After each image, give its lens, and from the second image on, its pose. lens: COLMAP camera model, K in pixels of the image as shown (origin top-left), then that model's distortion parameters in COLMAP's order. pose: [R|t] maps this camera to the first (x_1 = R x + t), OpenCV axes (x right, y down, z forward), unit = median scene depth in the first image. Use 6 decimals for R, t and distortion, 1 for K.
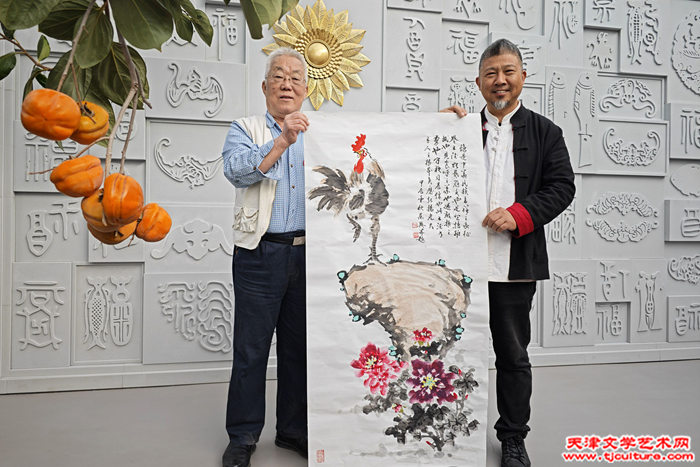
lens RADIAL K [[482.0, 0, 350.0], [0, 482.0, 233.5], [0, 0, 1]] dist [0.042035, -0.043873]
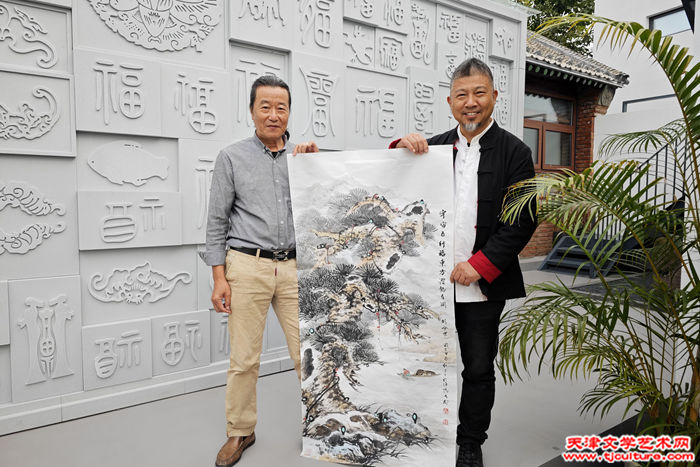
lens RADIAL K [[482.0, 0, 350.0], [0, 482.0, 233.5], [0, 0, 1]] dist [0.042035, -0.043873]
pose [[0.911843, -0.028206, 0.409569, 0.754579], [-0.001325, 0.997430, 0.071641, -0.061416], [-0.410537, -0.065868, 0.909462, 0.213493]]
